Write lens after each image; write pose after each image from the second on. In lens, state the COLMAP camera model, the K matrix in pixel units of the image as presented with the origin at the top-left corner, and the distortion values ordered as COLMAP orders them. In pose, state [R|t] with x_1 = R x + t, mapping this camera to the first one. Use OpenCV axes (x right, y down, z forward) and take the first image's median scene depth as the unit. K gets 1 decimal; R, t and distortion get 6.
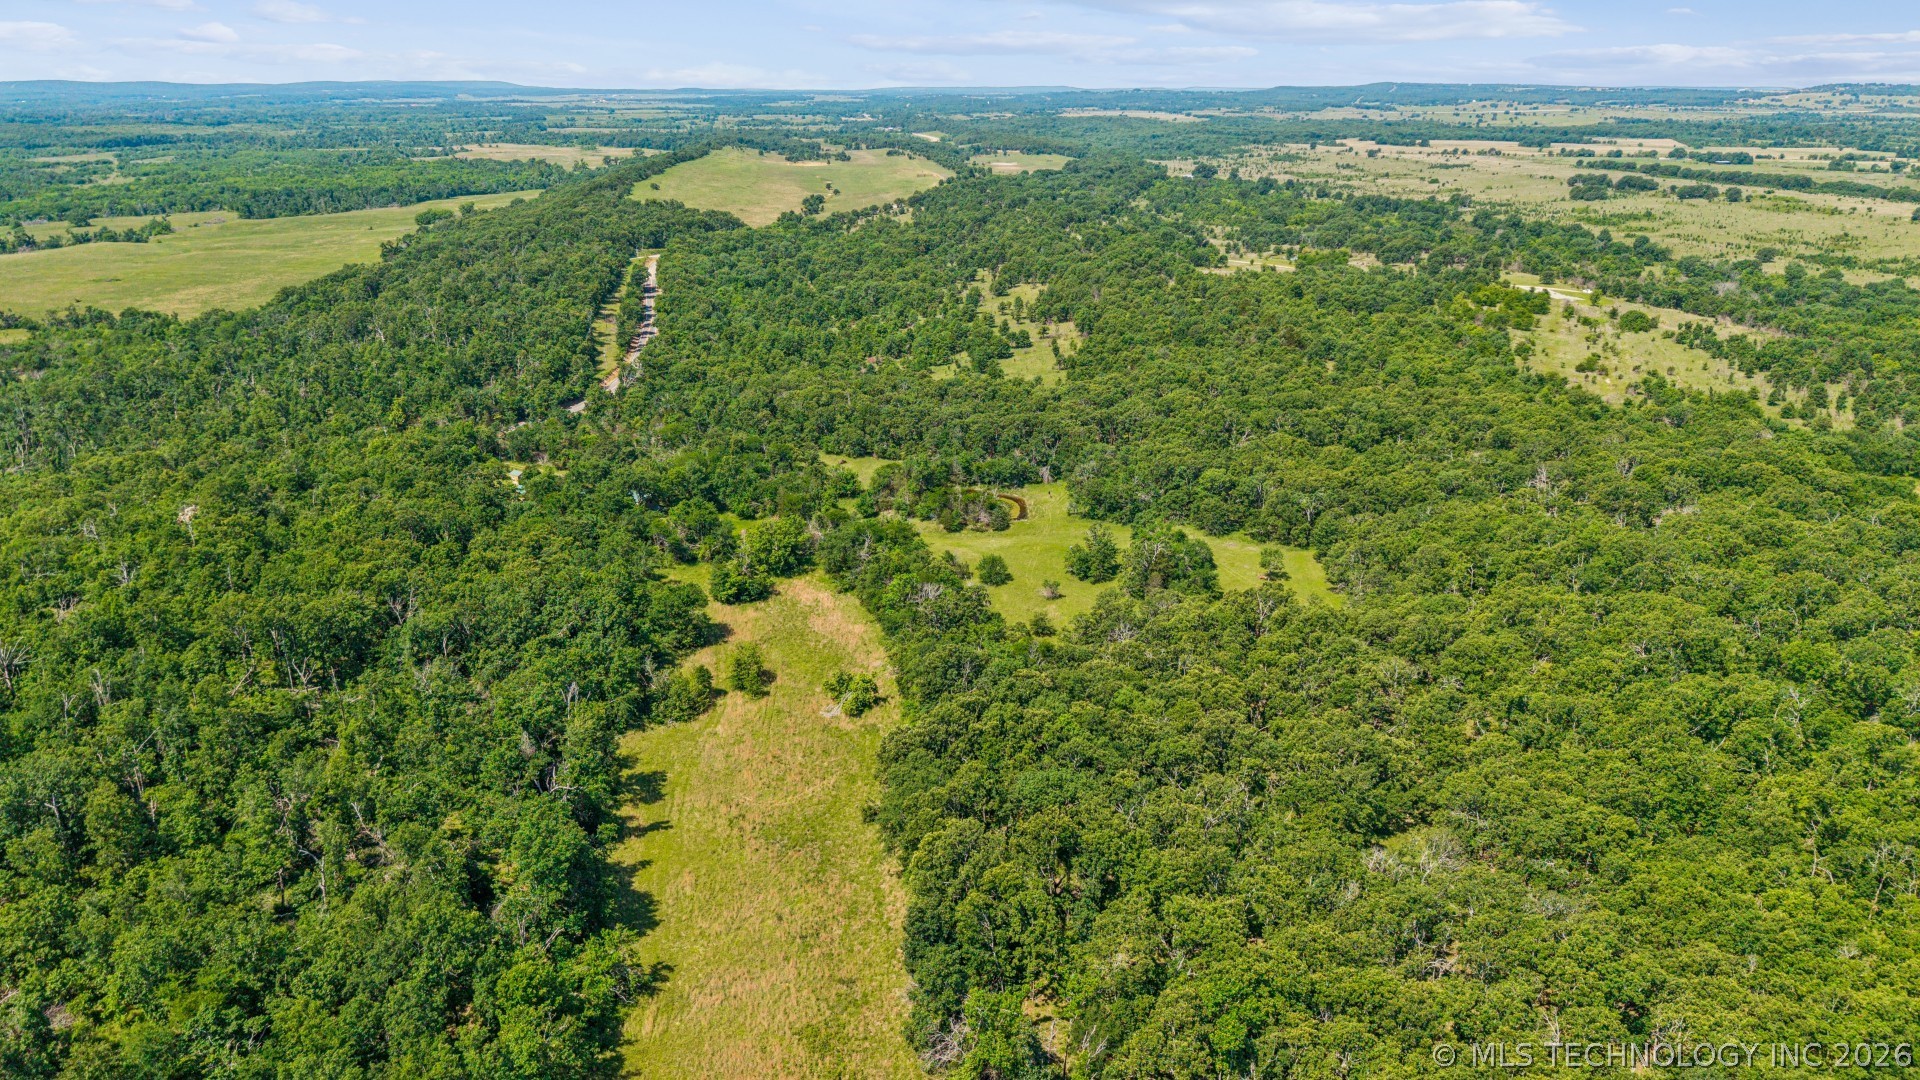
lens RADIAL K [[1310.9, 0, 960.3], [0, 1310.9, 540.2], [0, 0, 1]] dist [0.000912, -0.004011]
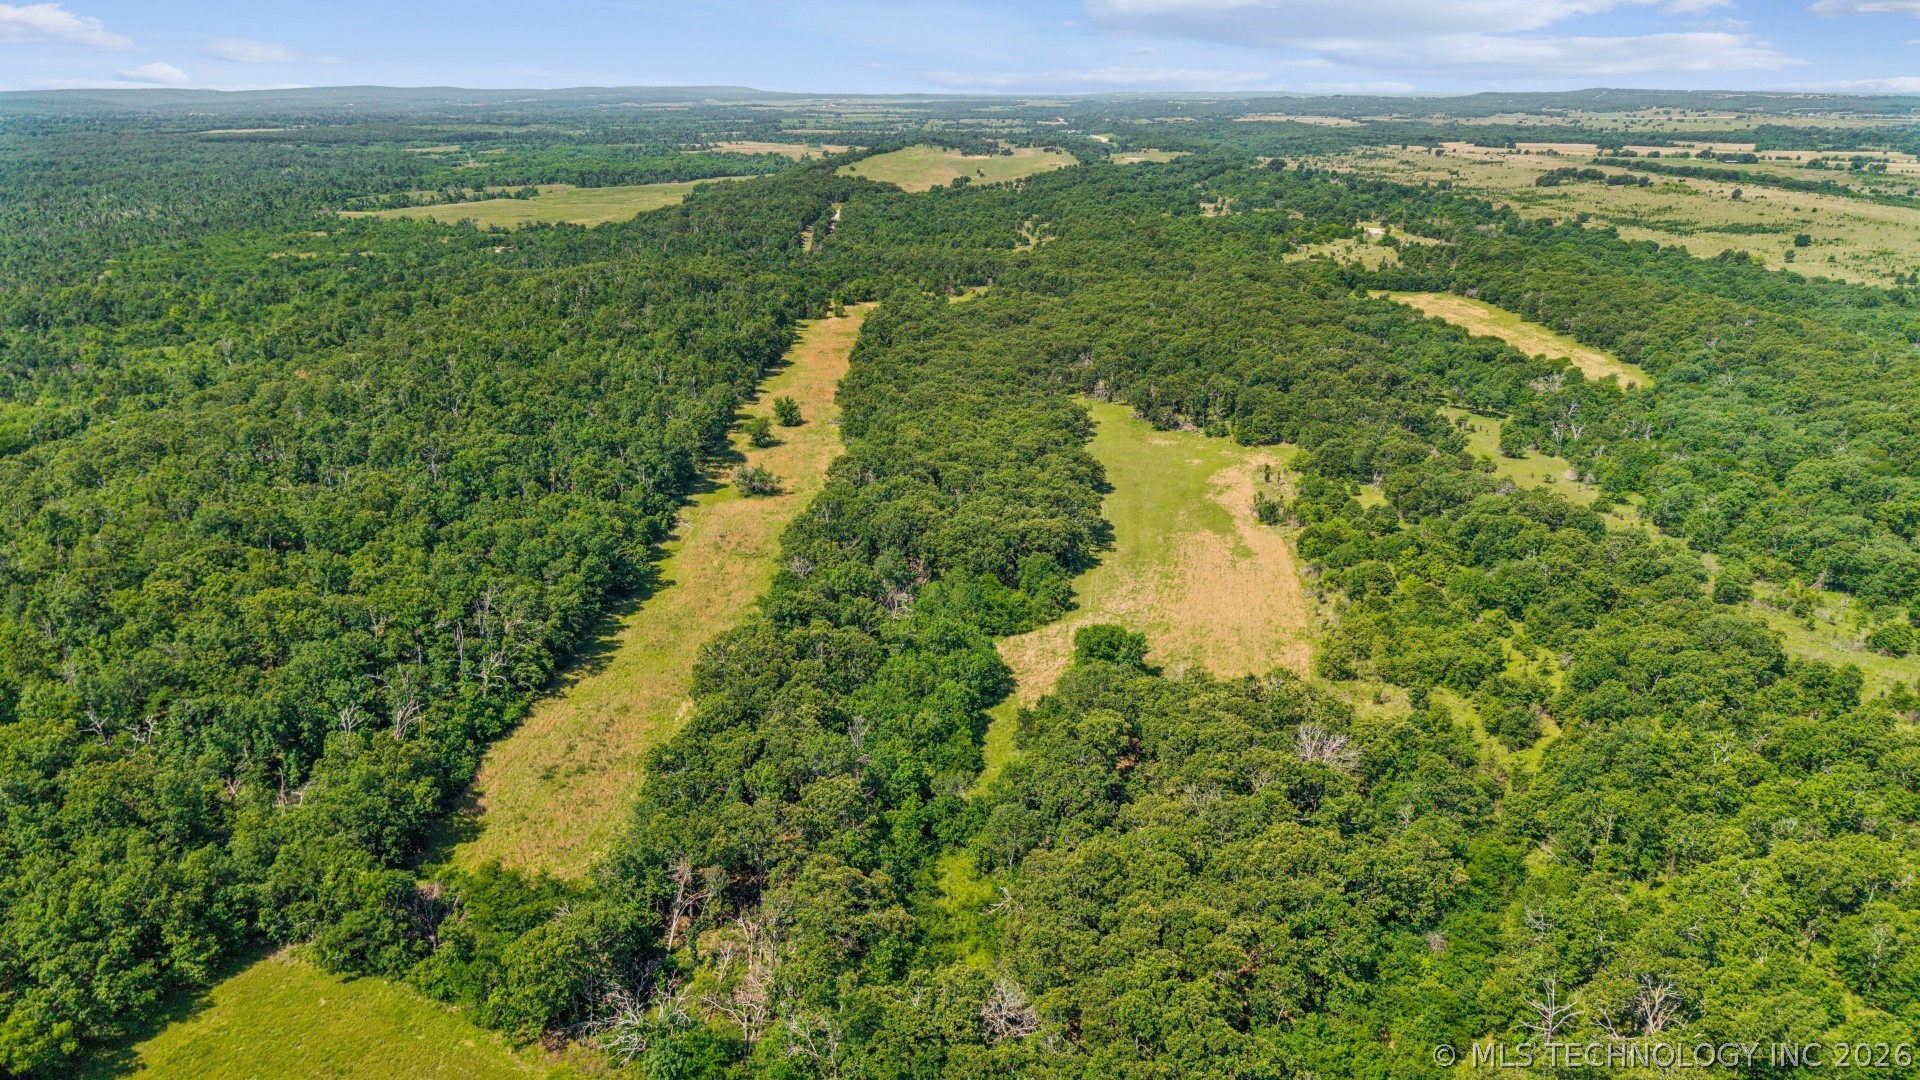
lens RADIAL K [[1310.9, 0, 961.6], [0, 1310.9, 539.6], [0, 0, 1]] dist [0.000912, -0.004011]
pose [[0.986918, 0.052735, -0.152353, 0.081665], [-0.053235, 0.998582, 0.000798, 0.084092], [0.152179, 0.007323, 0.988326, -0.260627]]
